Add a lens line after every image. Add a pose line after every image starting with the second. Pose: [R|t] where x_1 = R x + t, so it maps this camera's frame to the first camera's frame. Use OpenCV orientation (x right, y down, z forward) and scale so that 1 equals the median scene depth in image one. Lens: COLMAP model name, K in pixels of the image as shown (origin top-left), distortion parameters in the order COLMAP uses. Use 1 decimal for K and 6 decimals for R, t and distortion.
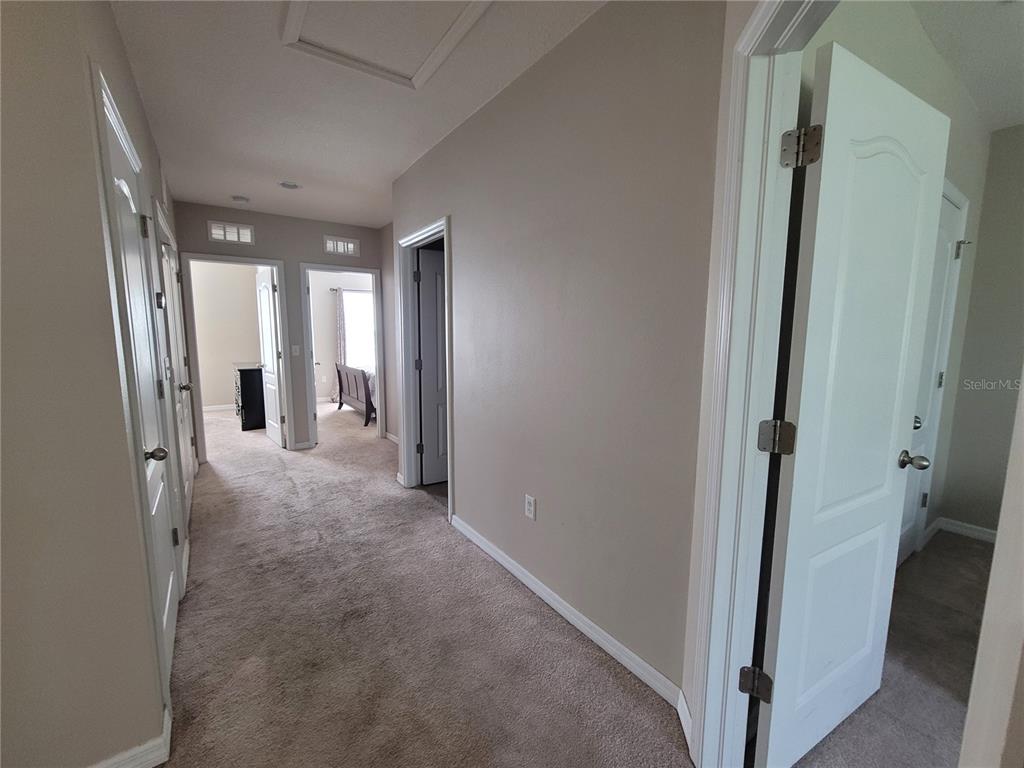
lens RADIAL K [[420.1, 0, 505.8], [0, 420.1, 384.7], [0, 0, 1]] dist [0.002331, -0.002870]
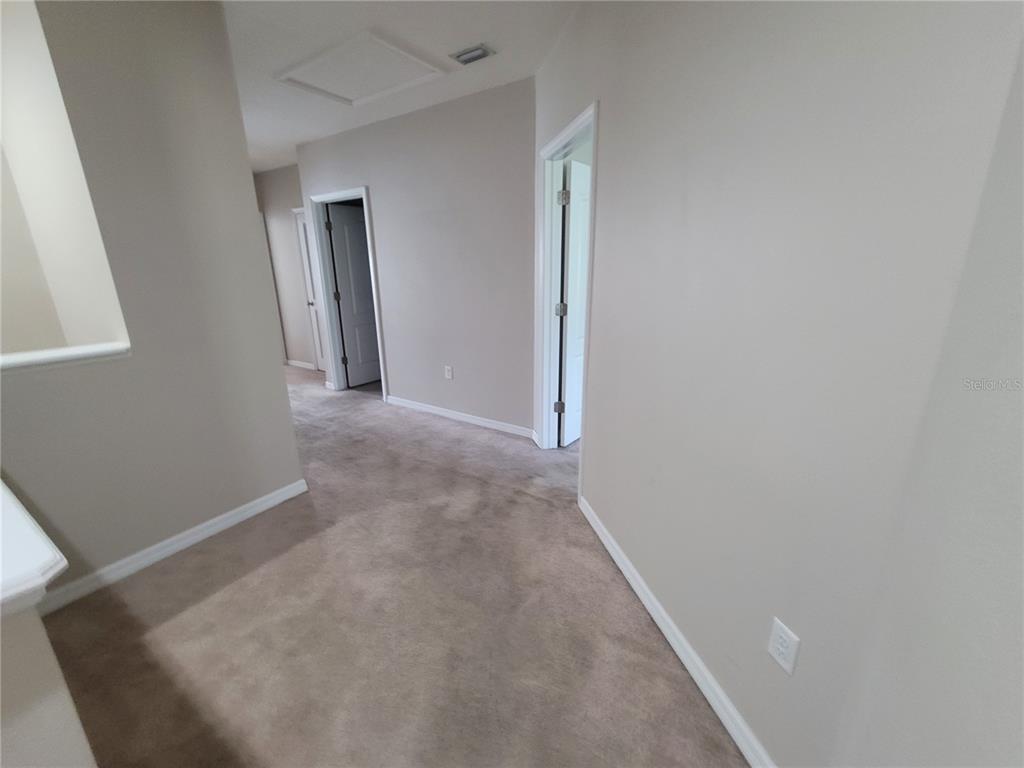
lens RADIAL K [[419.9, 0, 503.2], [0, 419.9, 385.0], [0, 0, 1]] dist [0.003272, 0.000286]
pose [[0.930849, -0.117626, 0.345954, -0.274631], [0.063946, 0.984600, 0.162711, 0.058498], [-0.359765, -0.129337, 0.924035, -0.564599]]
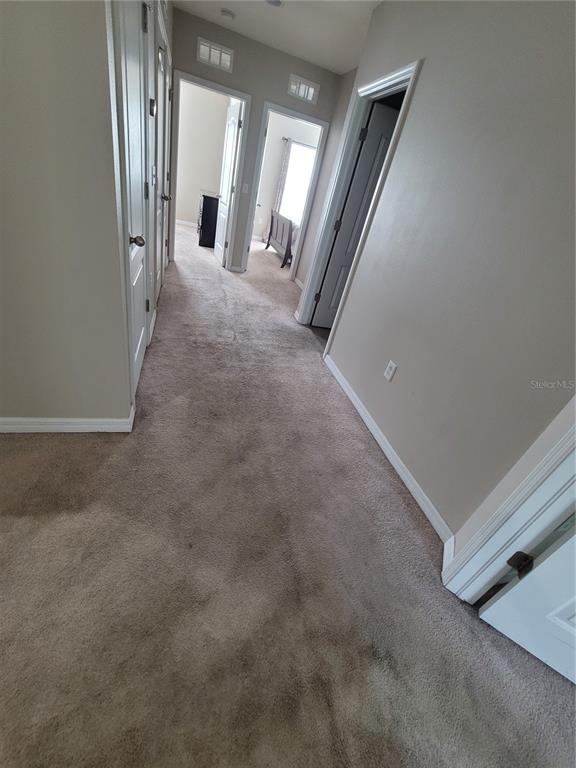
lens RADIAL K [[315.1, 0, 288.7], [0, 315.1, 379.0], [0, 0, 1]] dist [0.002331, -0.002870]
pose [[0.917342, 0.351396, -0.187096, -0.026995], [-0.255812, 0.880412, 0.399292, 0.015825], [0.305031, -0.318426, 0.897531, 0.058549]]
